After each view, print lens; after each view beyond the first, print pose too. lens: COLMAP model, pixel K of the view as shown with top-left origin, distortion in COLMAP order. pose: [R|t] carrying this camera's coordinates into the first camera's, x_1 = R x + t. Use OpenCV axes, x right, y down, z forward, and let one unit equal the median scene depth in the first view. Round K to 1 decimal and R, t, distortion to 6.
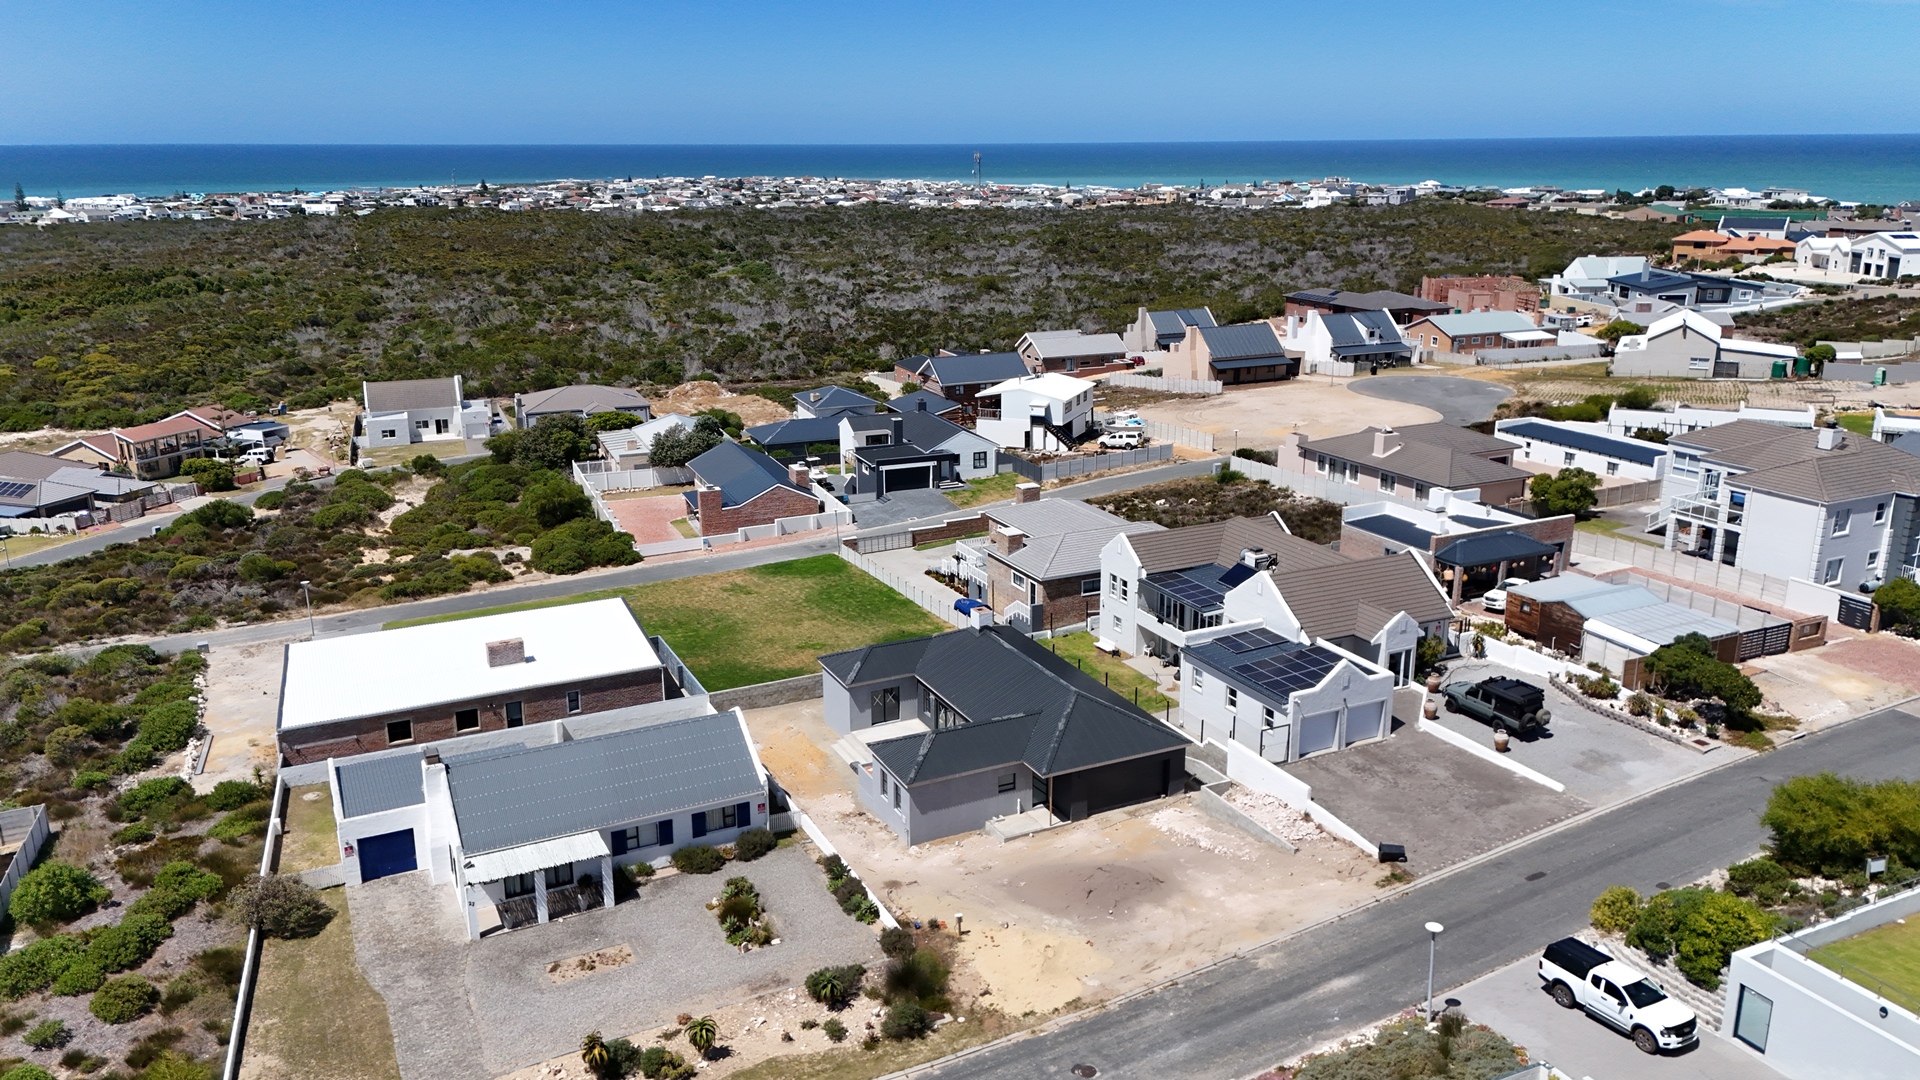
lens RADIAL K [[1441.5, 0, 960.0], [0, 1441.5, 540.0], [0, 0, 1]] dist [0.099505, -0.114896]
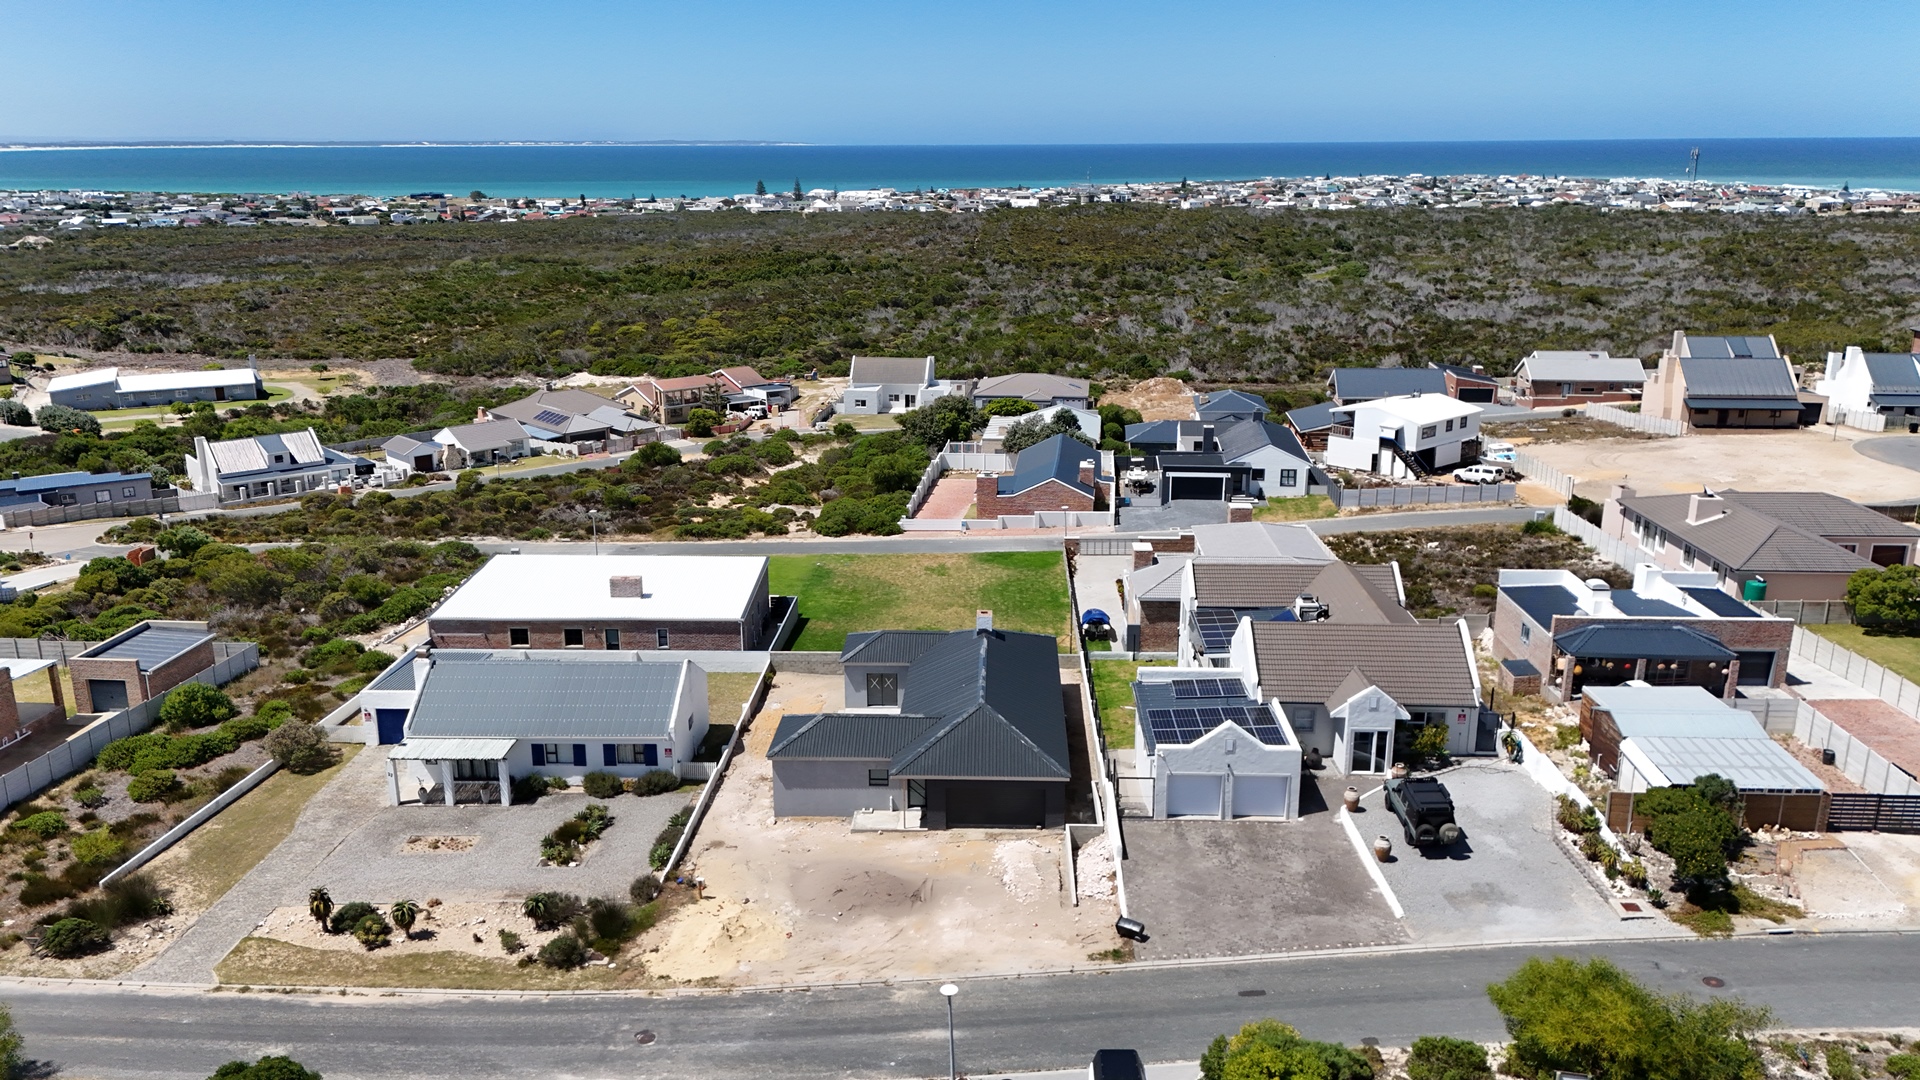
lens RADIAL K [[1441.5, 0, 960.0], [0, 1441.5, 540.0], [0, 0, 1]] dist [0.099505, -0.114896]
pose [[0.877285, 0.130349, -0.461931, 0.375115], [-0.129676, 0.990995, 0.033365, -0.026826], [0.462120, 0.030630, 0.886288, 0.089121]]
